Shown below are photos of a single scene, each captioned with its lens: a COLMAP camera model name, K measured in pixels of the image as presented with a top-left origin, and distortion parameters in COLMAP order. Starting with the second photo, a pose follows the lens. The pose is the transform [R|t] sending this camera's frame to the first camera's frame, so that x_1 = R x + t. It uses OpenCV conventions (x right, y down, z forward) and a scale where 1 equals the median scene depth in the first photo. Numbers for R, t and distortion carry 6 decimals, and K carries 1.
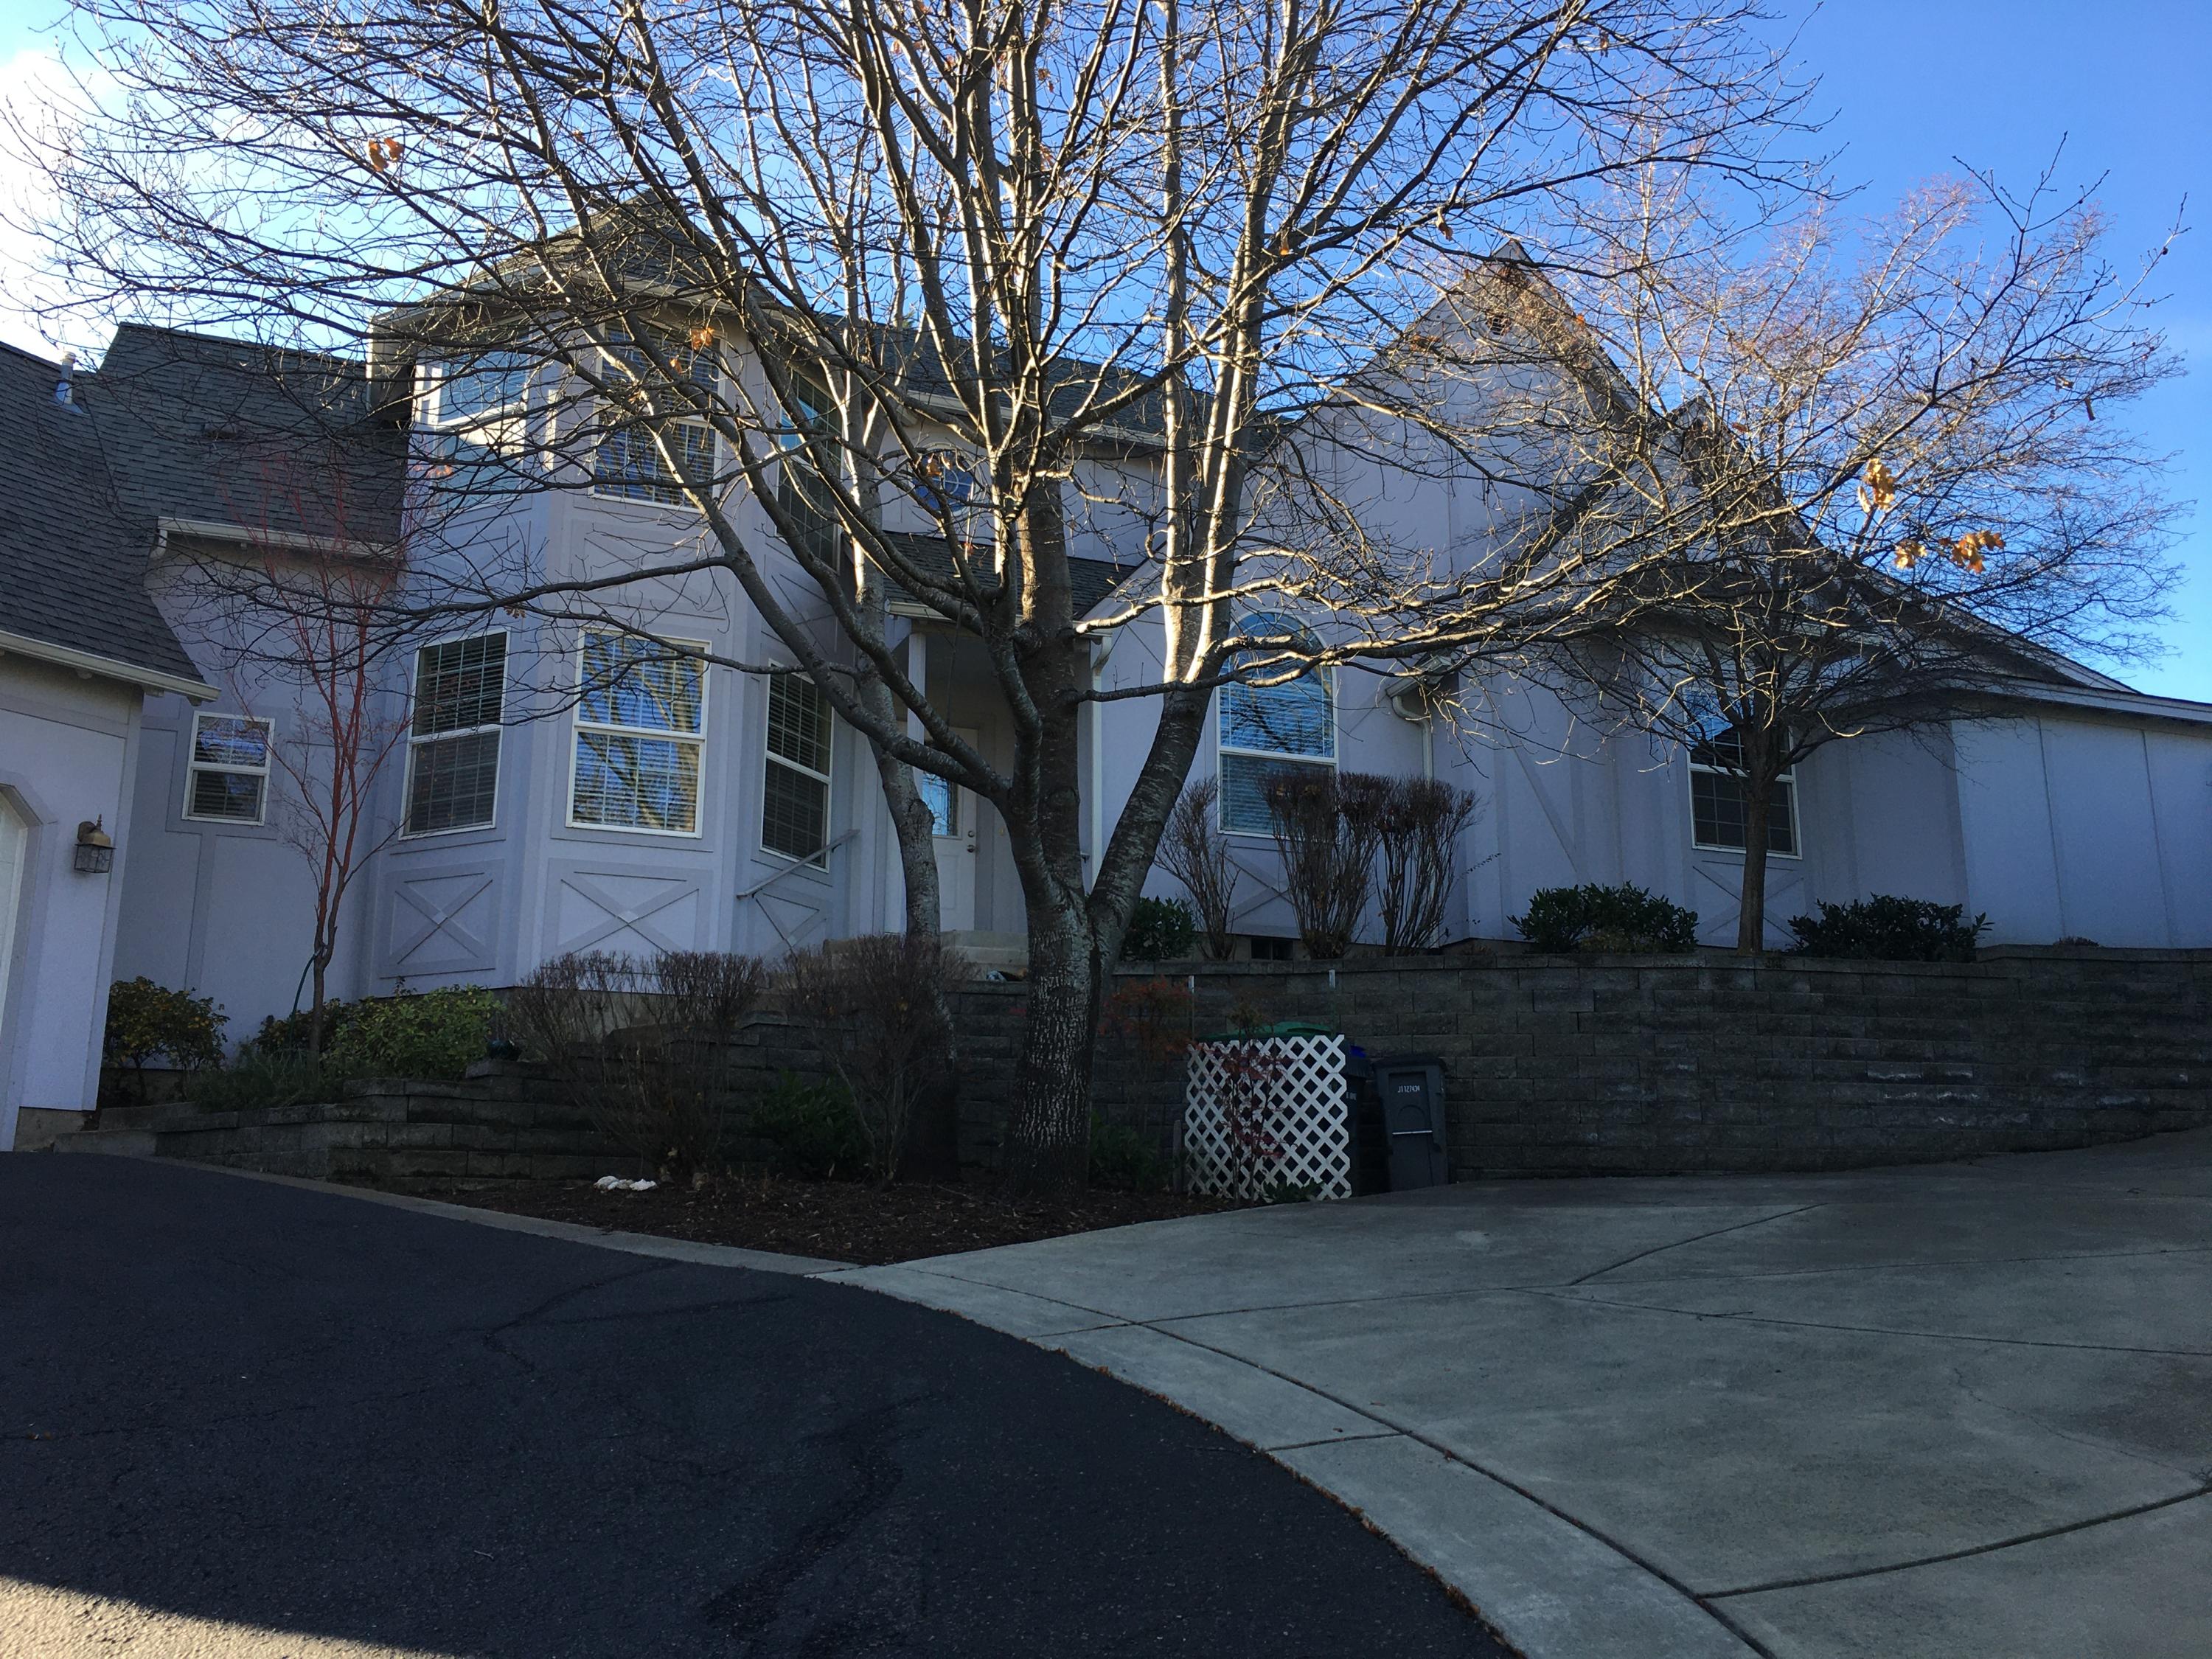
lens RADIAL K [[1847.0, 0, 1112.8], [0, 1847.0, 829.2], [0, 0, 1]] dist [0.014688, 0.004596]
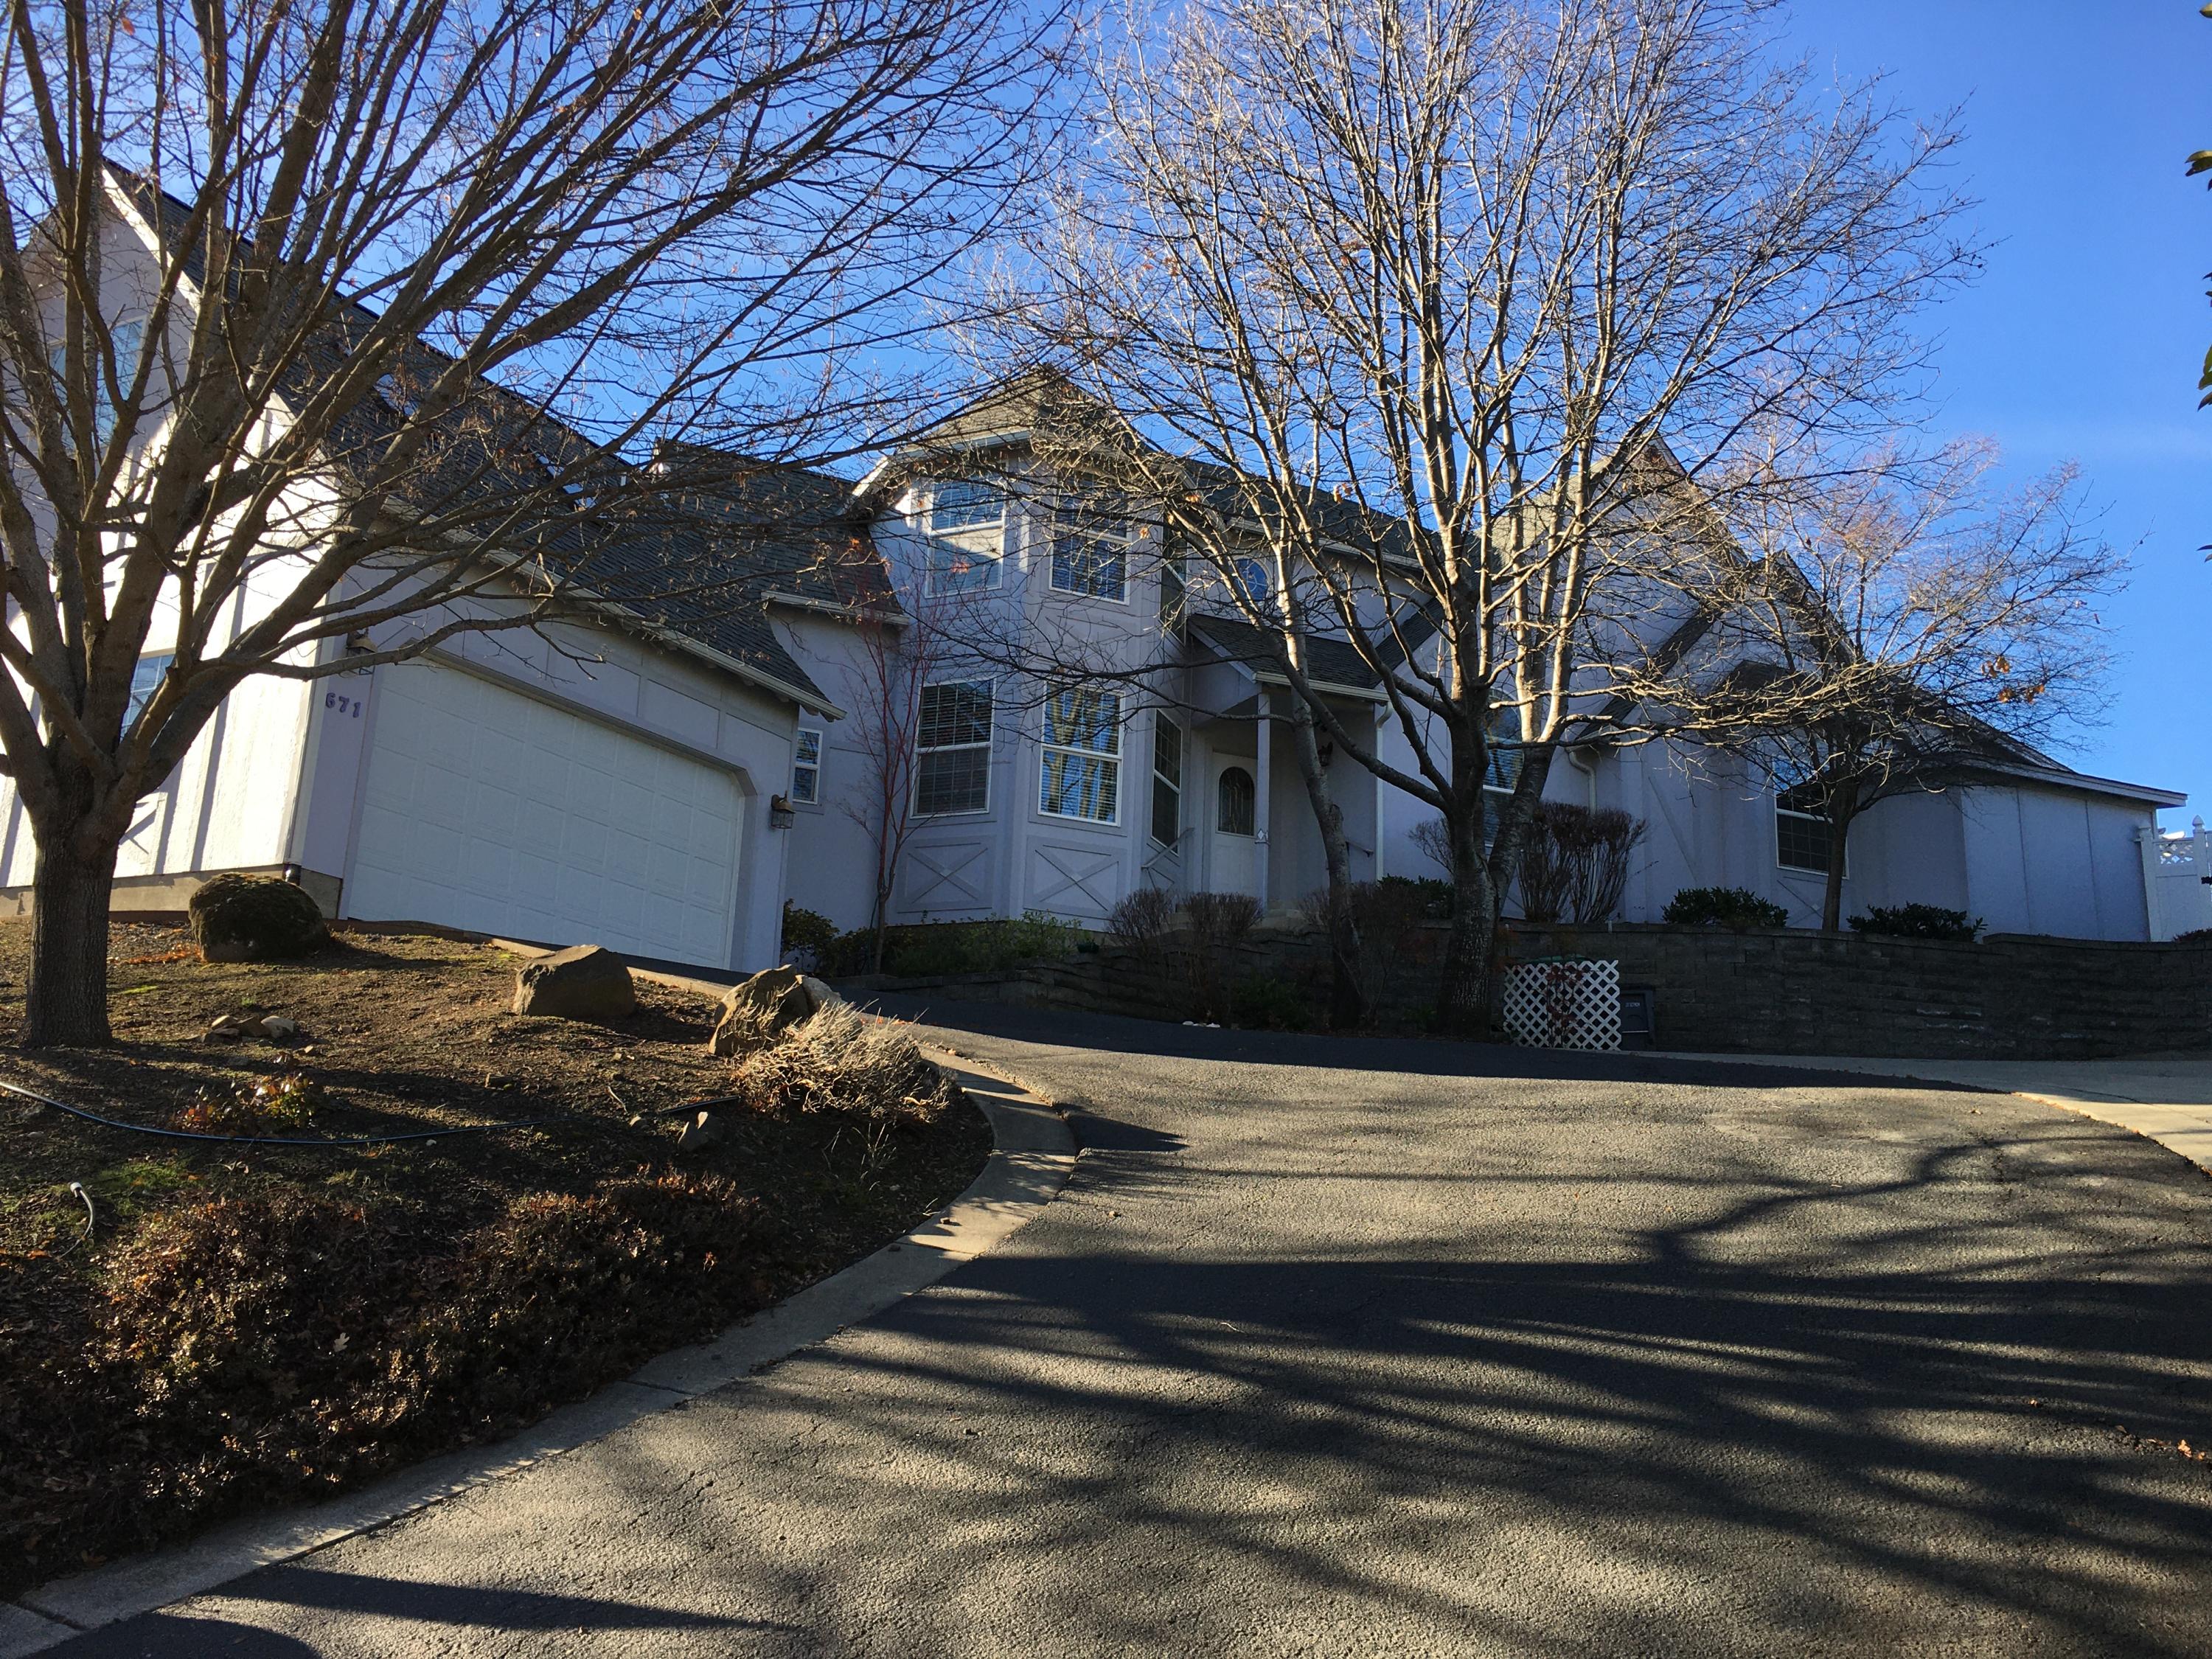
lens RADIAL K [[1847.0, 0, 1100.4], [0, 1847.0, 823.1], [0, 0, 1]] dist [0.014688, 0.004596]
pose [[0.998009, 0.046552, 0.042549, -0.307115], [-0.045598, 0.998692, -0.023118, 0.037052], [-0.043570, 0.021131, 0.998827, -0.463366]]
